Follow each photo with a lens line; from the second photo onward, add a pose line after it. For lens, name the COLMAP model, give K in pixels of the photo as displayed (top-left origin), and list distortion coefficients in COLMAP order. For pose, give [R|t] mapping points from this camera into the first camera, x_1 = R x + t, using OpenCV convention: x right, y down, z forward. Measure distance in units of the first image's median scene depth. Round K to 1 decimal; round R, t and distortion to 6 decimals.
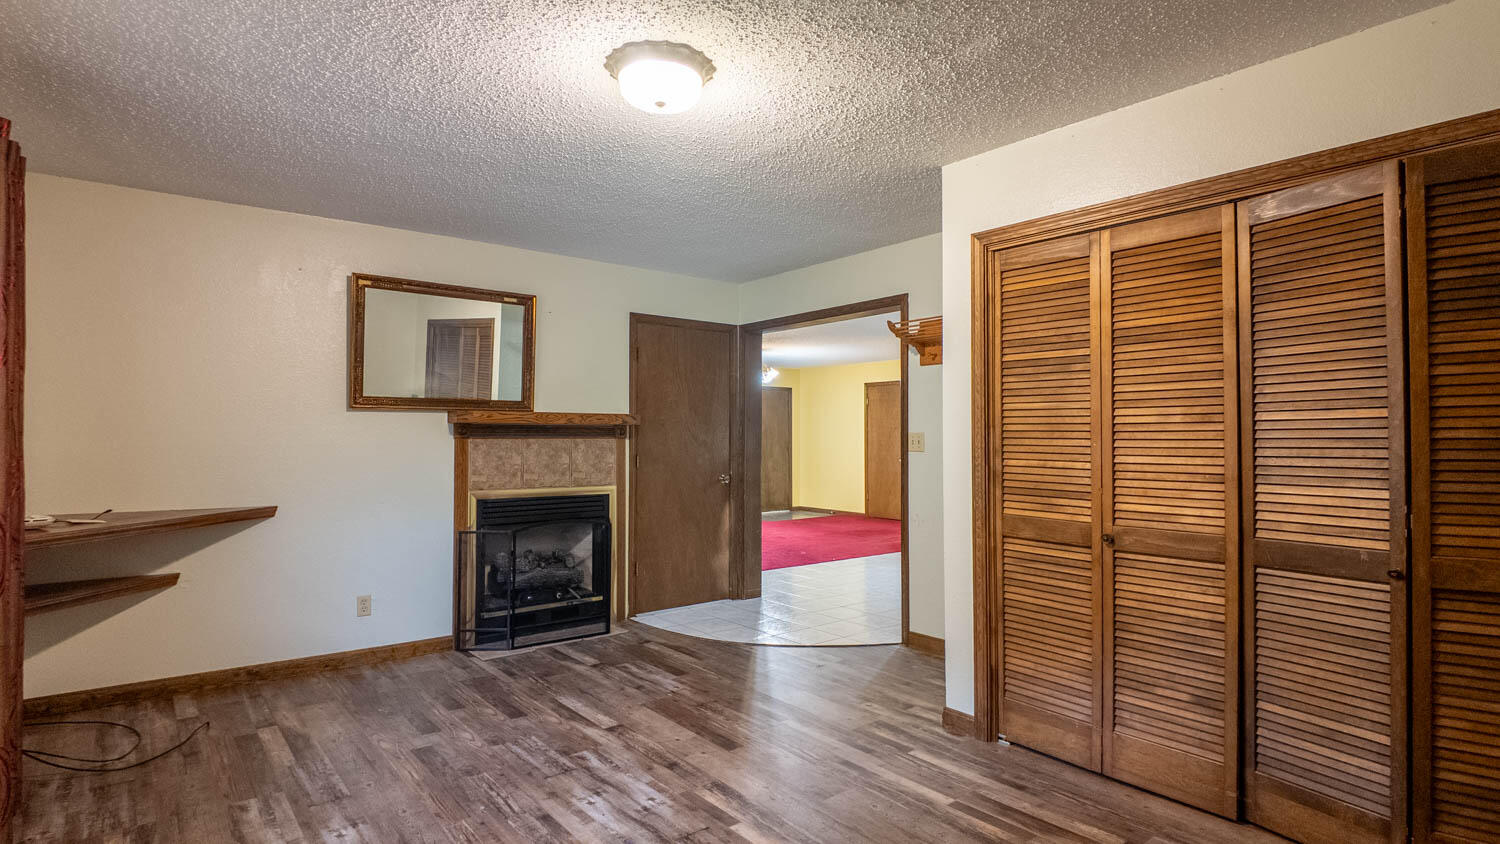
lens RADIAL K [[774.6, 0, 750.0], [0, 774.6, 424.2], [0, 0, 1]] dist [0.046205, -0.055852]
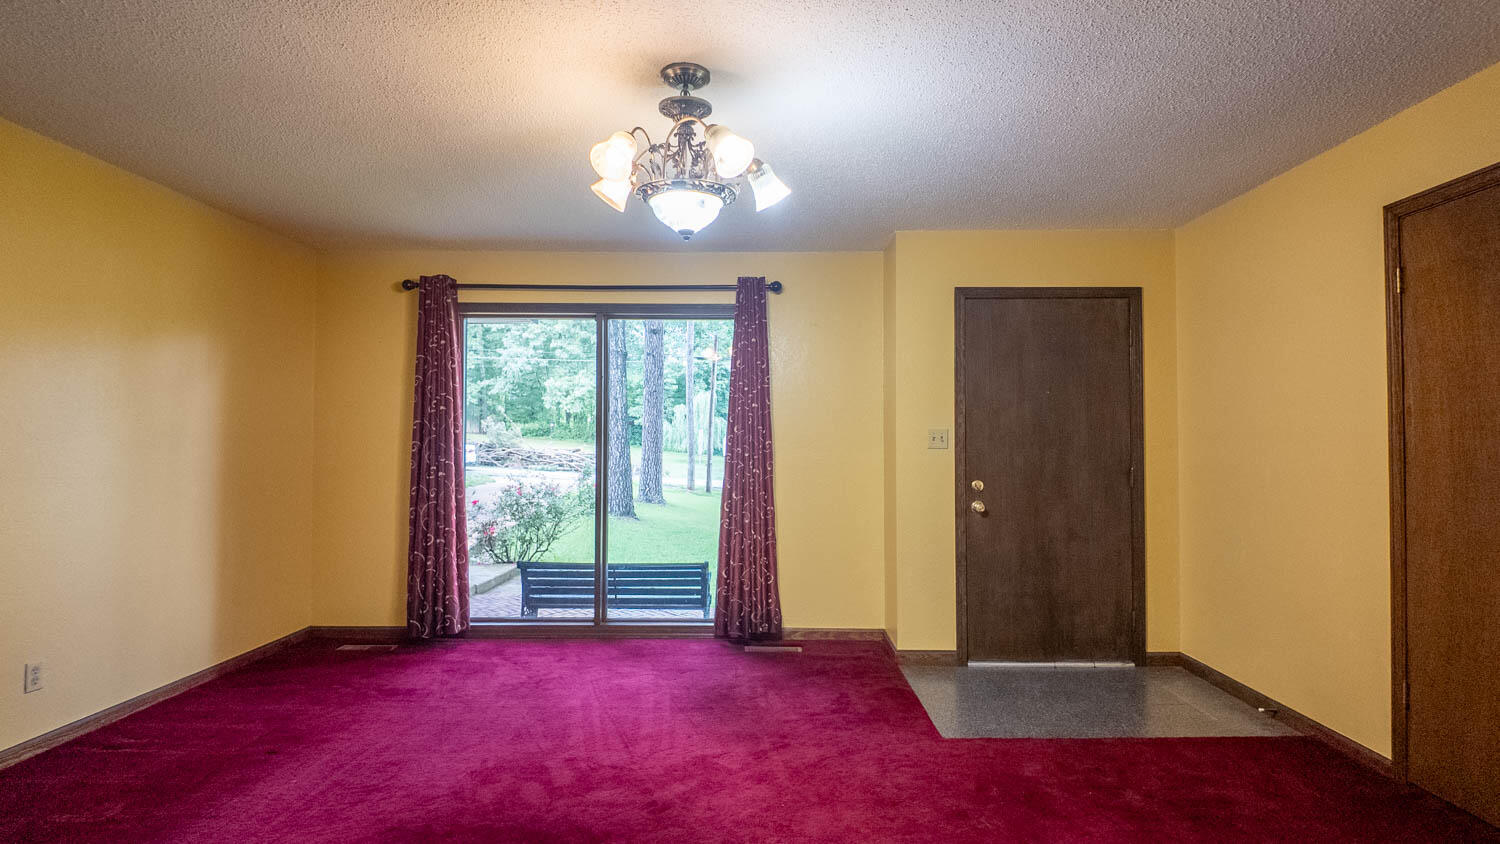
lens RADIAL K [[774.6, 0, 750.0], [0, 774.6, 424.2], [0, 0, 1]] dist [0.046205, -0.055852]
pose [[0.778588, -0.016992, -0.627305, 0.144614], [0.010062, 0.999843, -0.014595, 0.014526], [0.627455, 0.005052, 0.778637, 0.693542]]
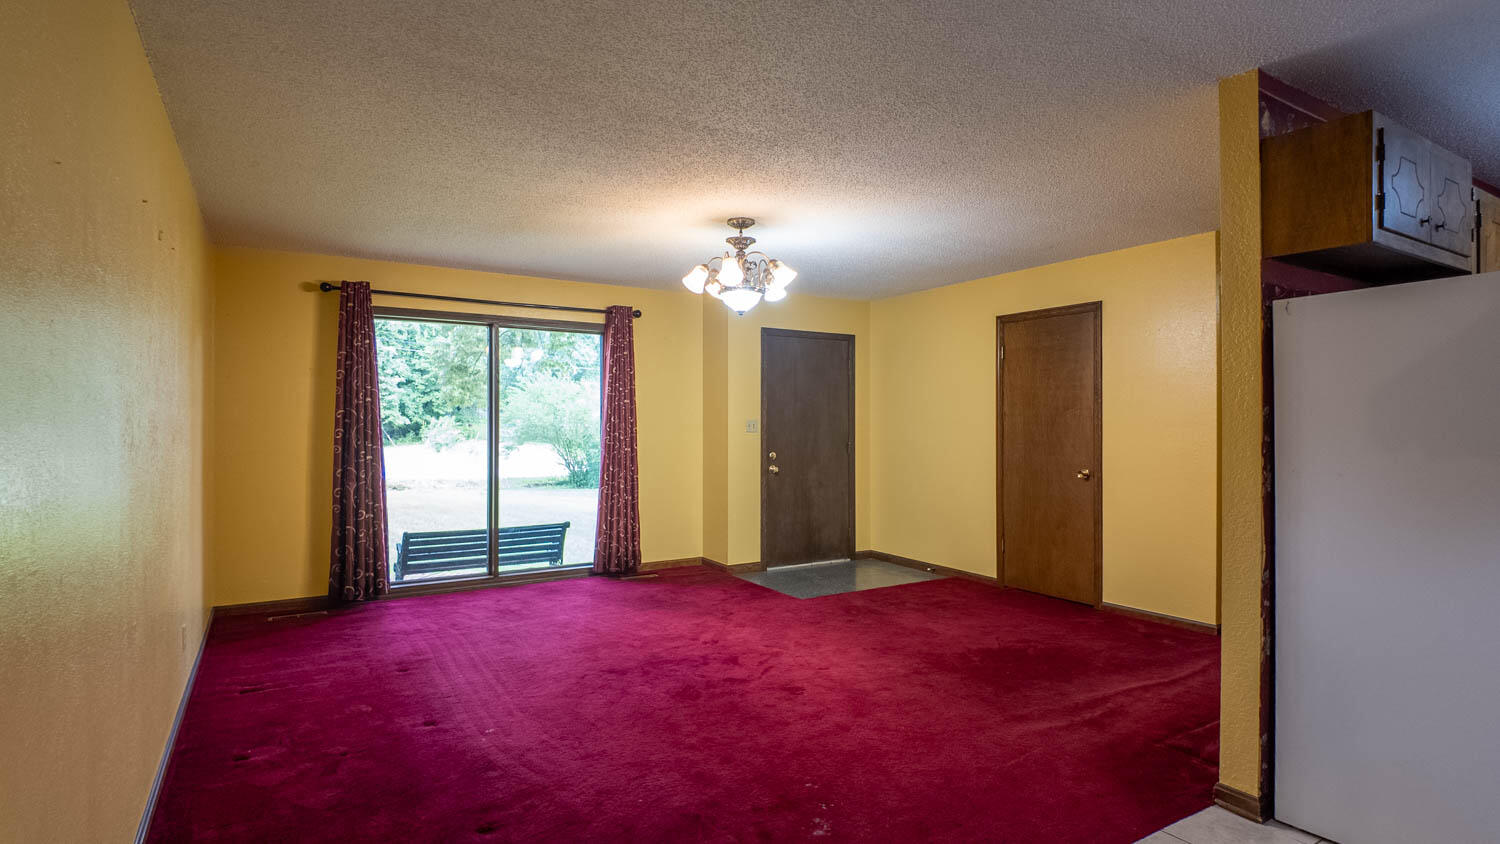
lens RADIAL K [[774.6, 0, 750.0], [0, 774.6, 424.2], [0, 0, 1]] dist [0.046205, -0.055852]
pose [[0.993657, -0.003076, -0.112408, 0.046345], [0.004789, 0.999876, 0.014976, 0.007611], [0.112348, -0.015419, 0.993549, 0.481611]]
